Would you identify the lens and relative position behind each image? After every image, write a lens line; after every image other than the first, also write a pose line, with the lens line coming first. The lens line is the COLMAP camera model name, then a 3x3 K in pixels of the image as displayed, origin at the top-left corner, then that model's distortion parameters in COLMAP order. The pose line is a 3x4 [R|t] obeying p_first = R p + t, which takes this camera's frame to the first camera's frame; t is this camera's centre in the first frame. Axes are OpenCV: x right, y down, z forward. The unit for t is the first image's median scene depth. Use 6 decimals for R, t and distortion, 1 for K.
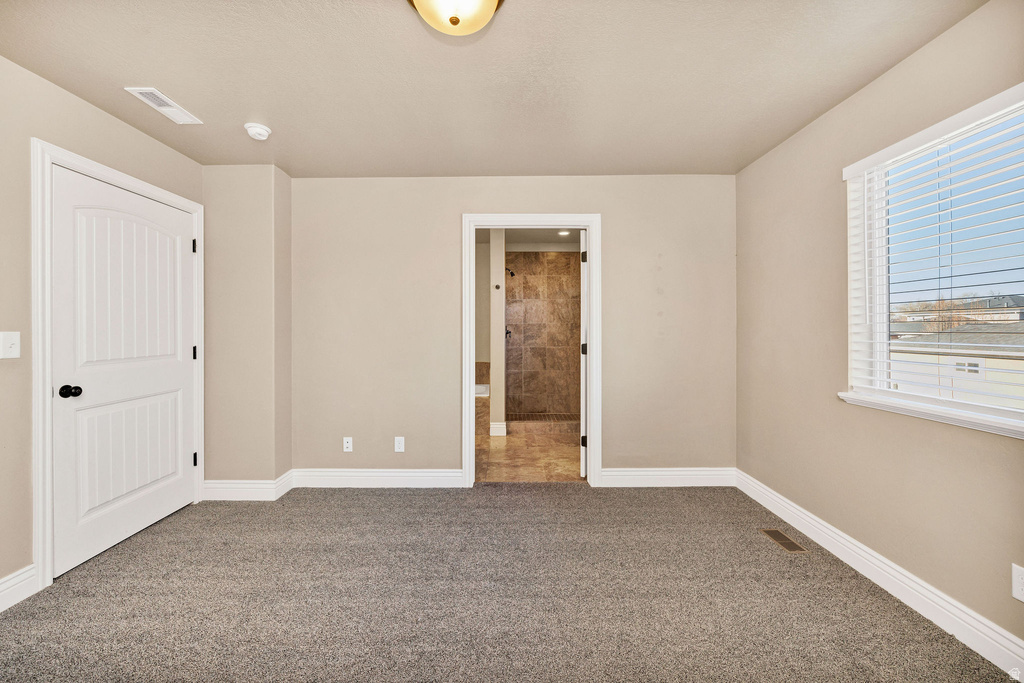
lens RADIAL K [[412.3, 0, 511.5], [0, 412.3, 341.1], [0, 0, 1]] dist [-0.004684, 0.001404]
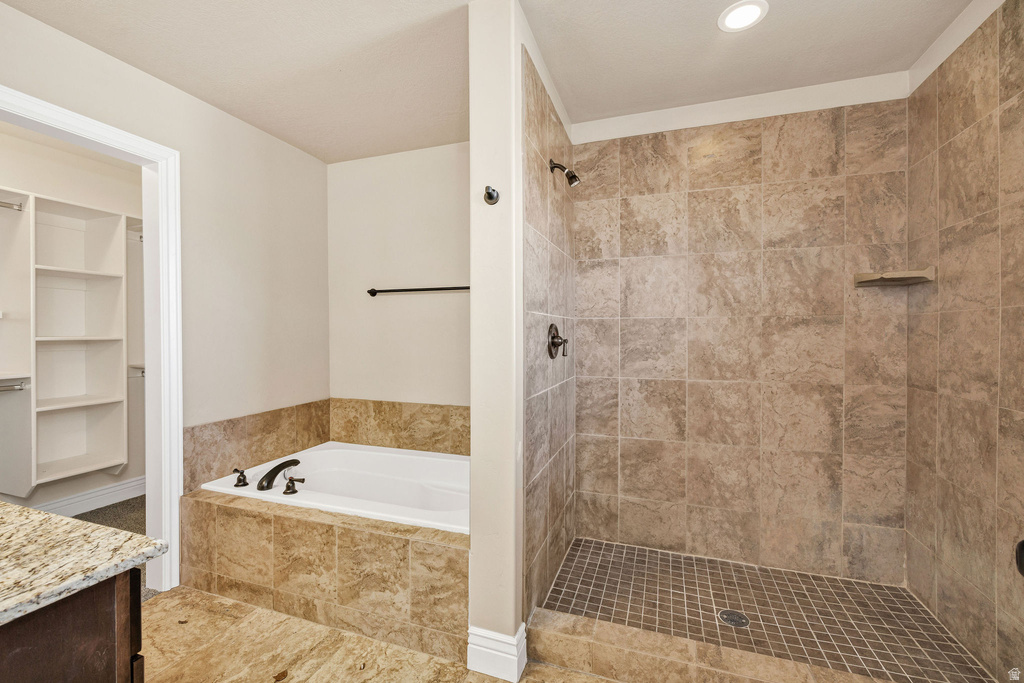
lens RADIAL K [[412.3, 0, 483.4], [0, 412.3, 335.1], [0, 0, 1]] dist [-0.004684, 0.001404]
pose [[0.901708, 0.004269, -0.432325, 0.080590], [-0.004604, 0.999989, 0.000271, -0.026368], [0.432322, 0.001746, 0.901718, 0.580358]]
